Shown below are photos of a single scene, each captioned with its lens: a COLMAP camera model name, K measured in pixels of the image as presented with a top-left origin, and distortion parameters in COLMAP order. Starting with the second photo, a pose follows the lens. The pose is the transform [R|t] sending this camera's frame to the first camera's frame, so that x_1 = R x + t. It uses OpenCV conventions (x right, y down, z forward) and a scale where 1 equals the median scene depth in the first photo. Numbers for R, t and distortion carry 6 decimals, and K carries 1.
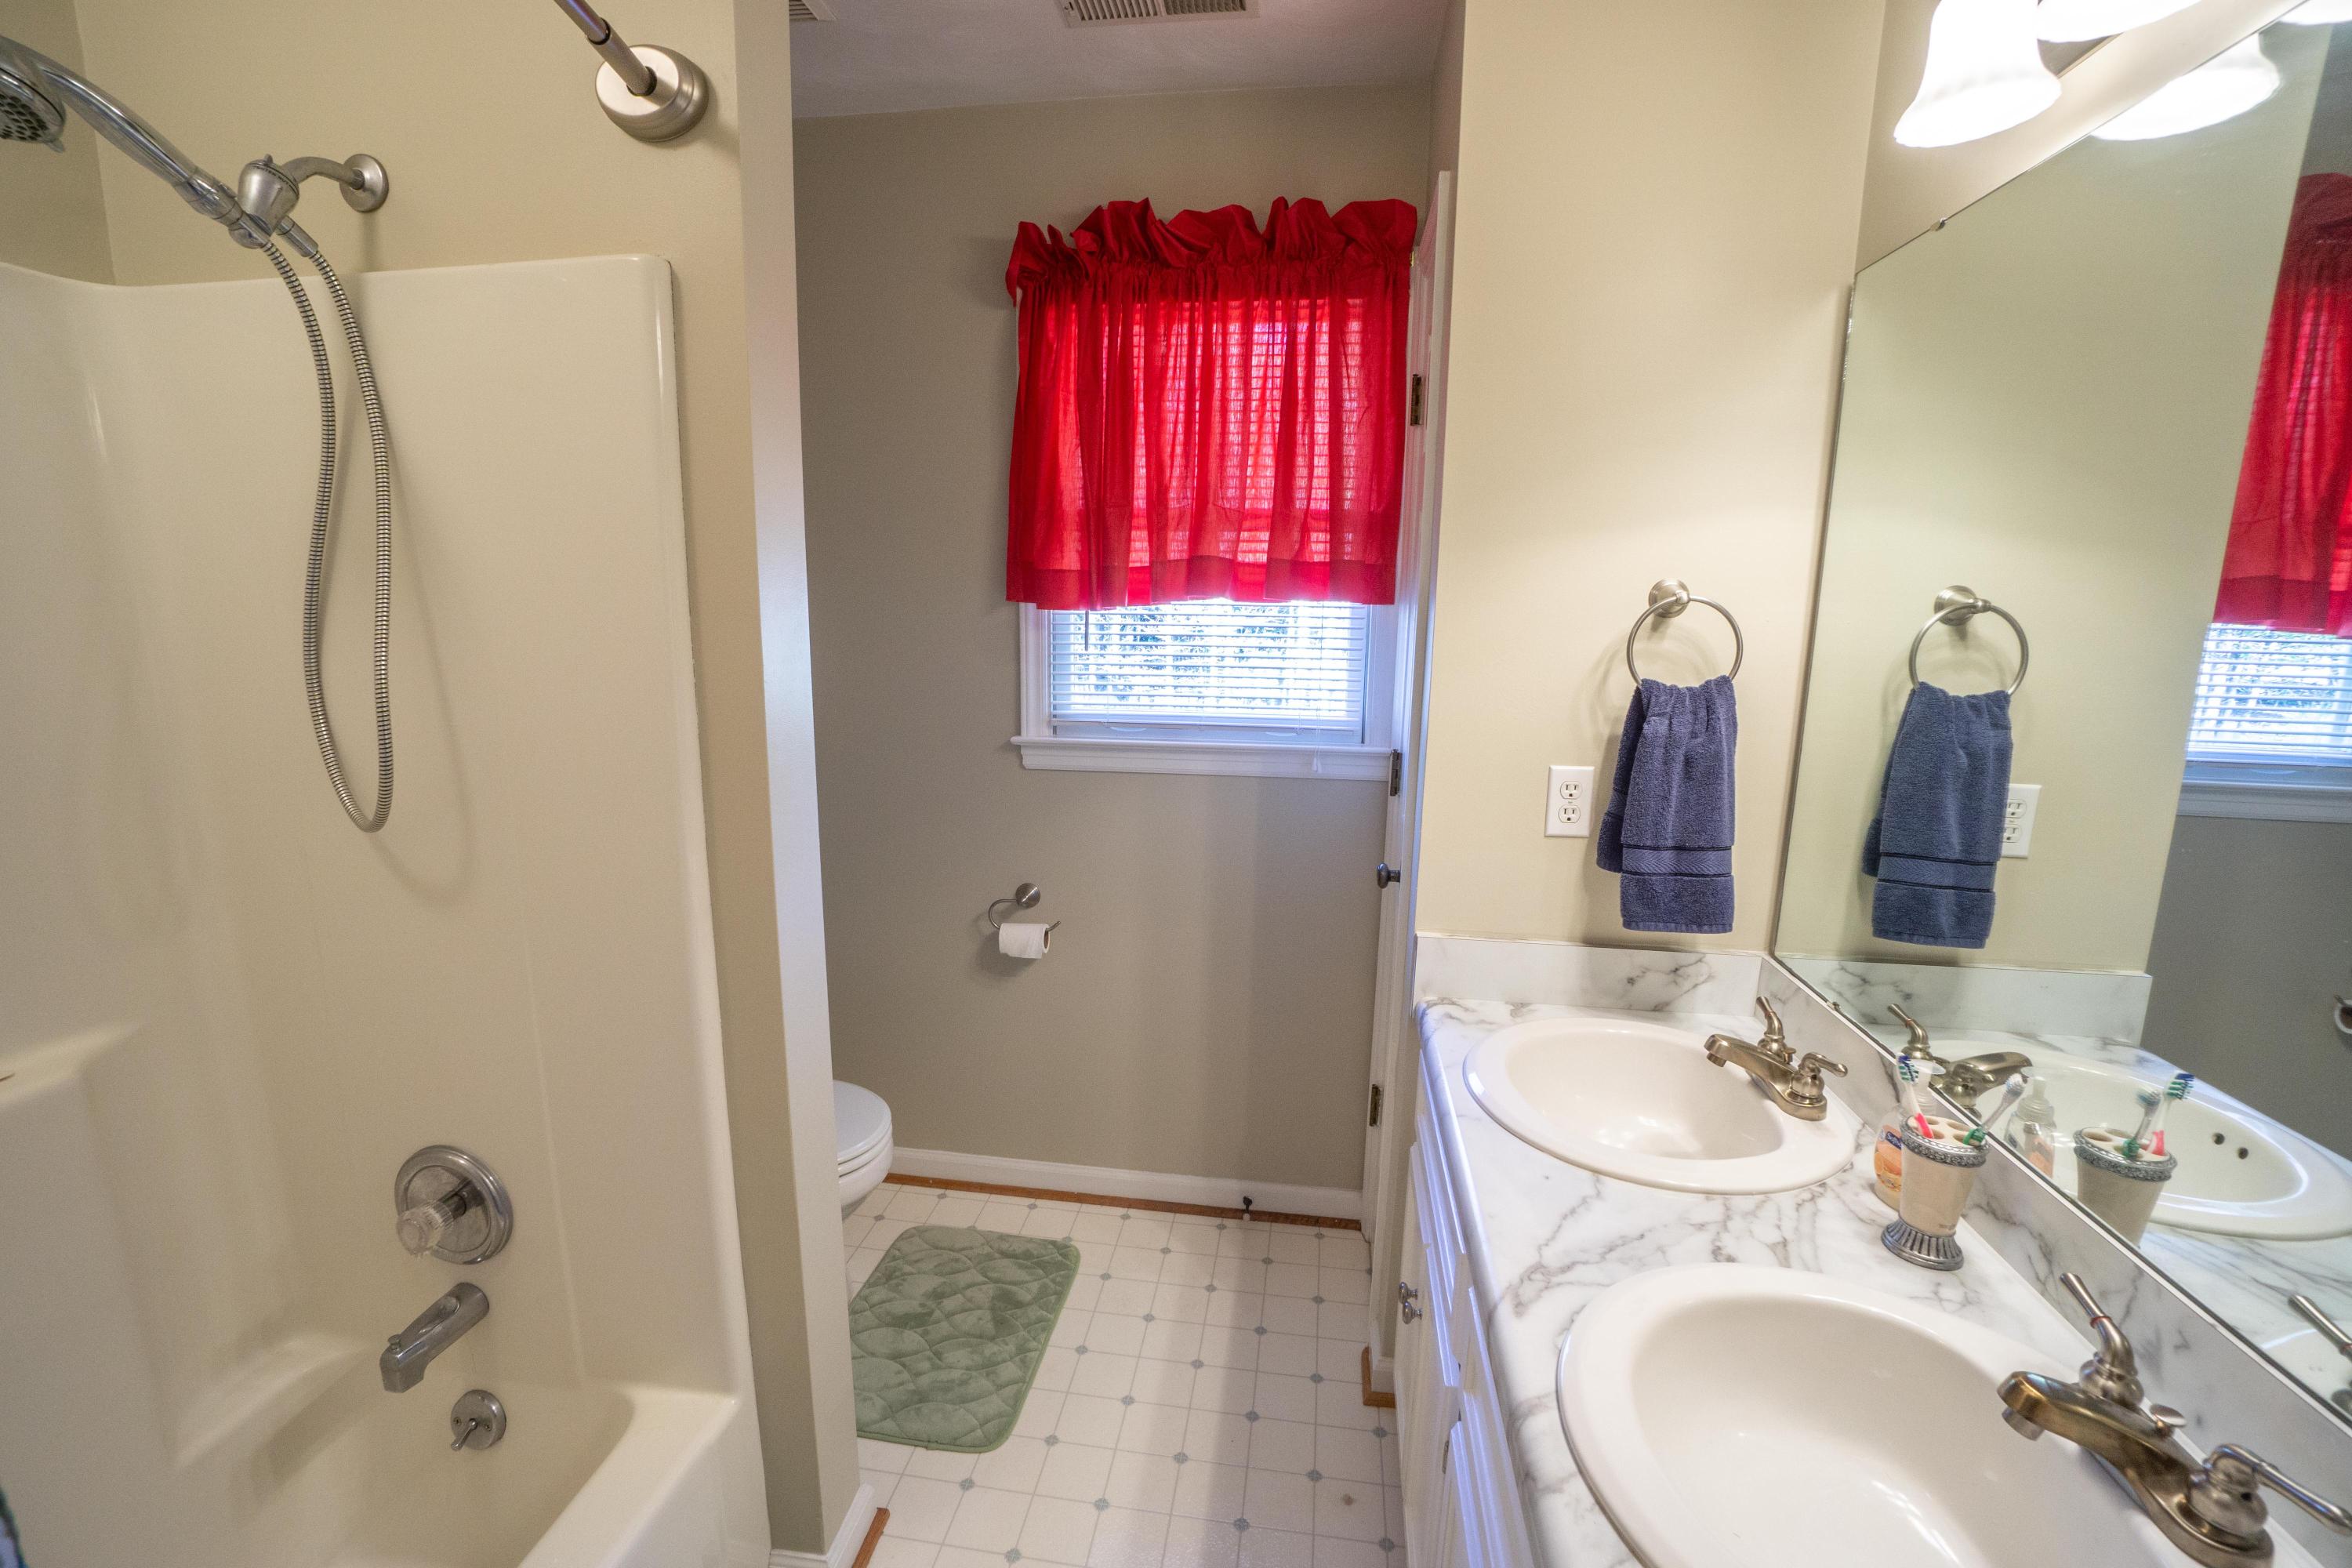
lens RADIAL K [[1038.6, 0, 1171.9], [0, 1038.6, 786.2], [0, 0, 1]] dist [-0.073222, 0.031724]
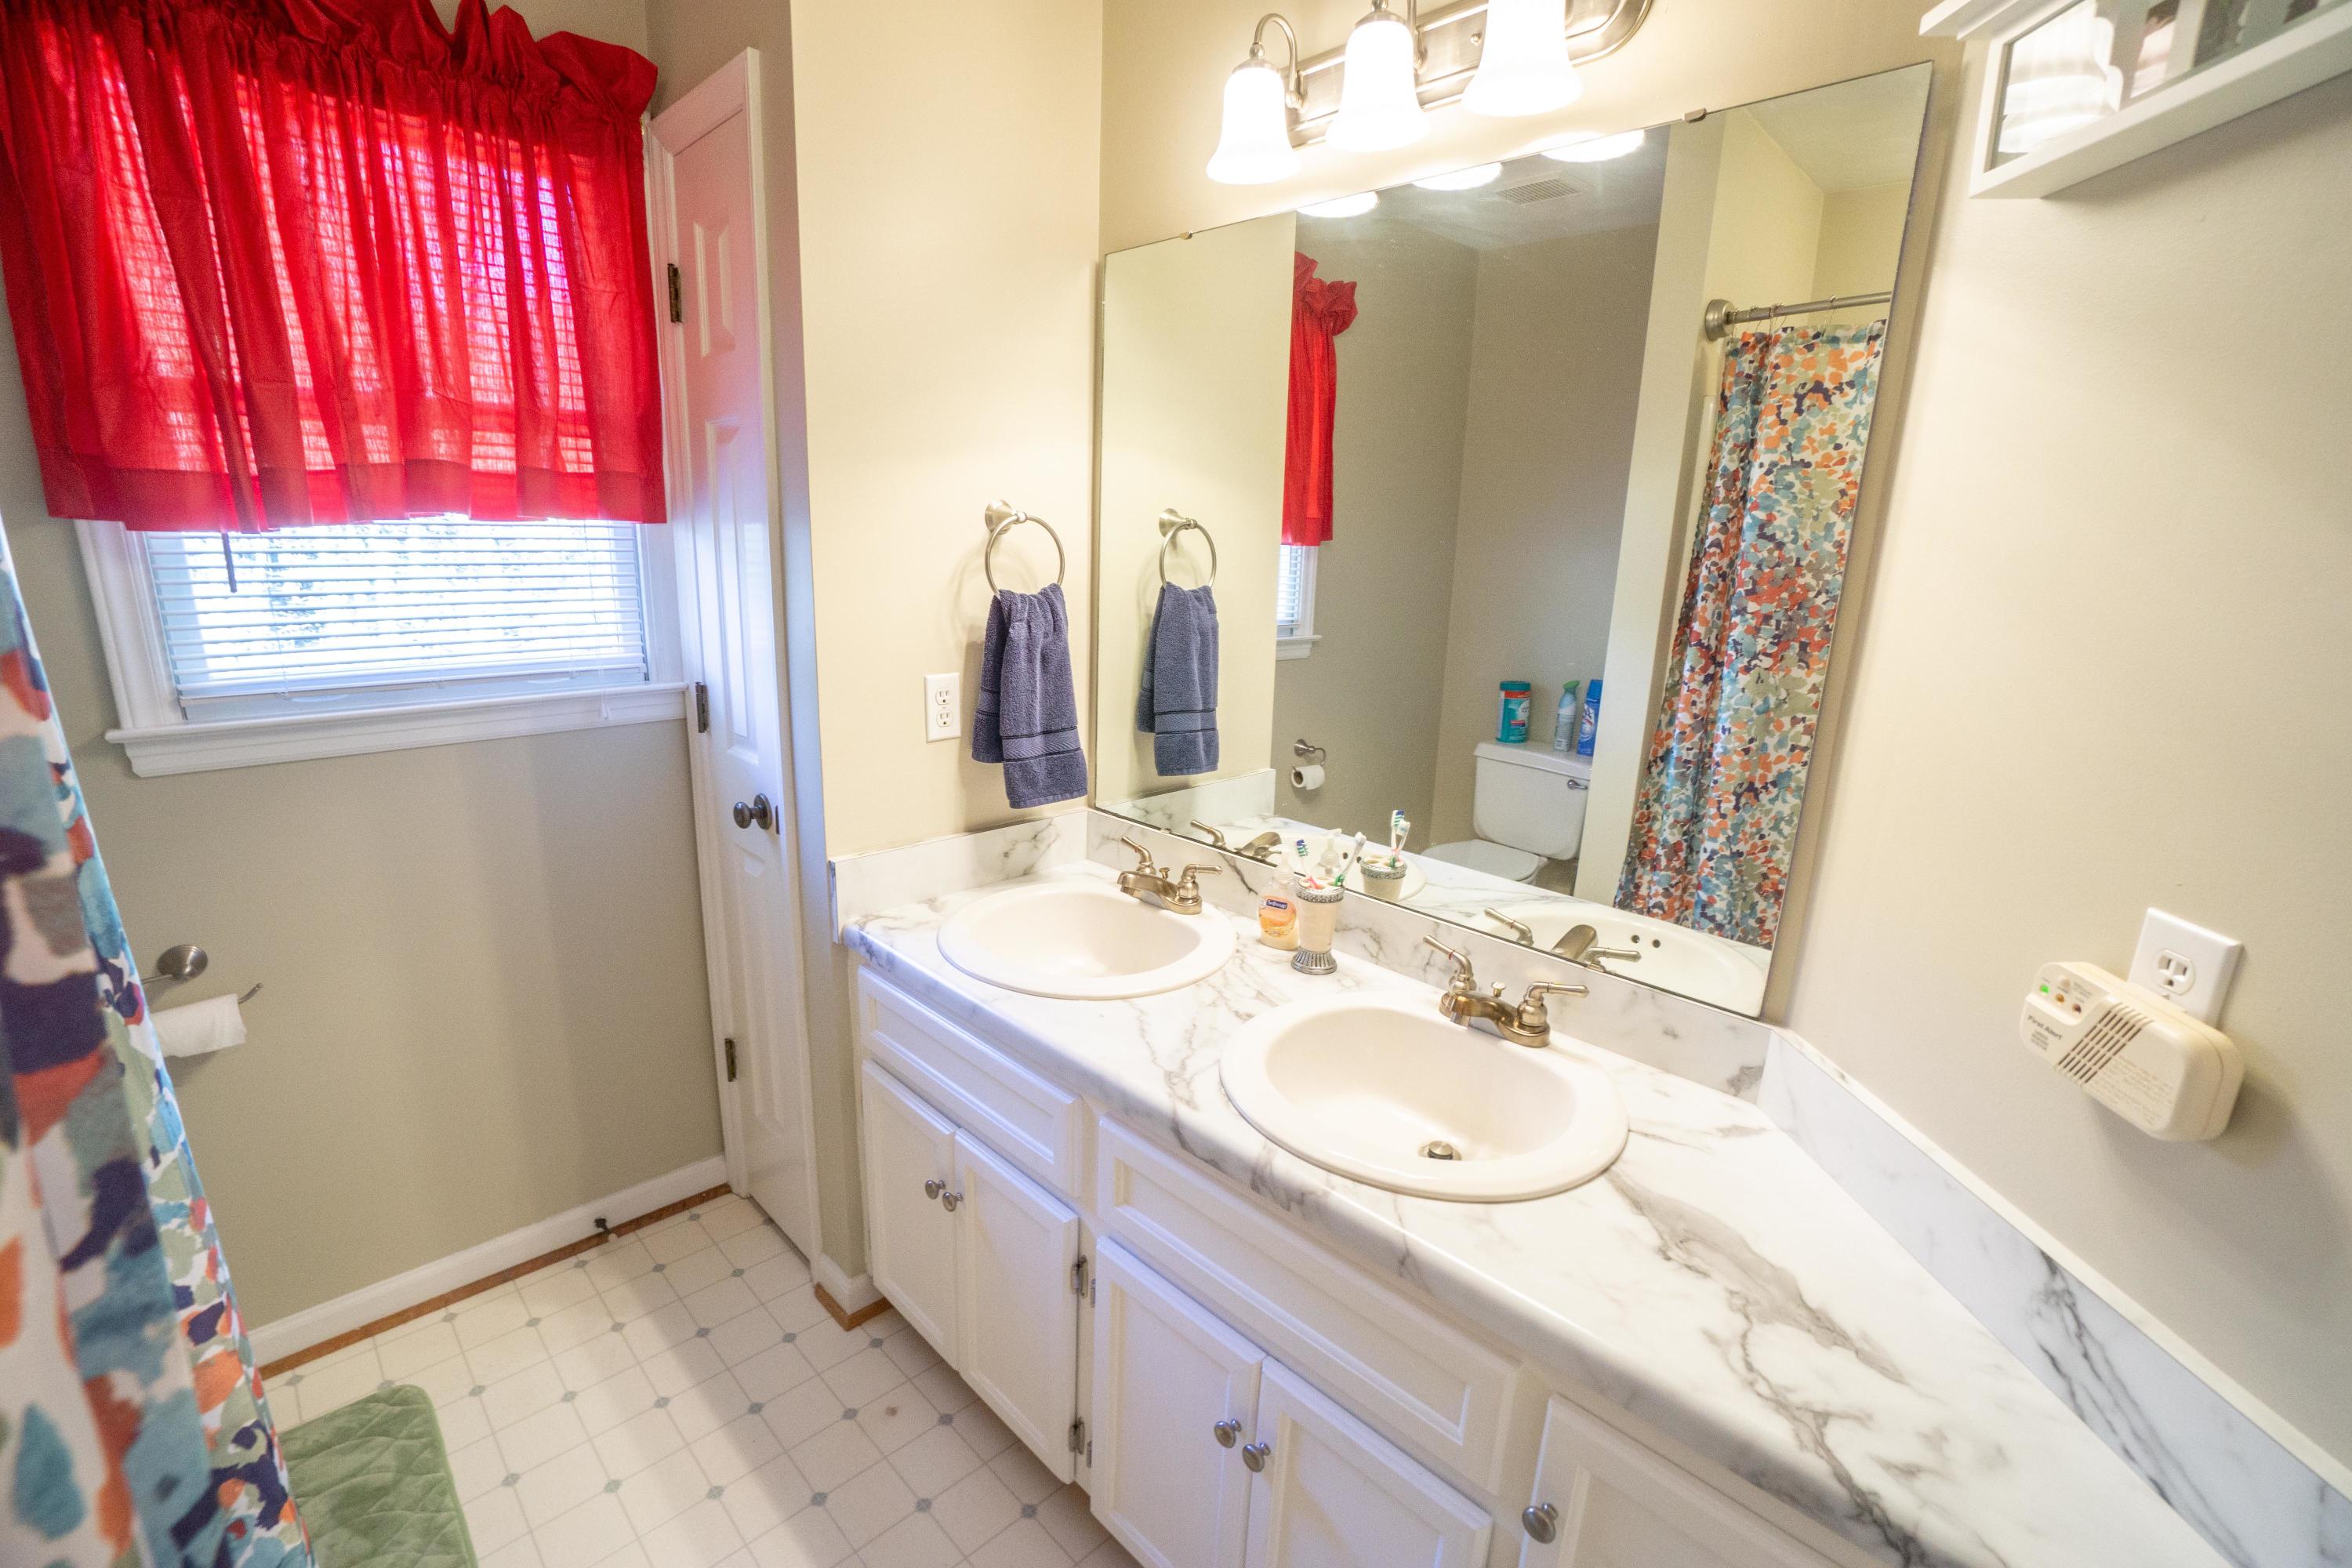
lens RADIAL K [[1030.3, 0, 1166.6], [0, 1030.3, 793.5], [0, 0, 1]] dist [-0.065453, 0.022805]
pose [[0.606386, -0.192949, 0.771406, -0.260887], [0.124459, 0.981187, 0.147586, -0.020842], [-0.785370, 0.006515, 0.618992, 0.113847]]
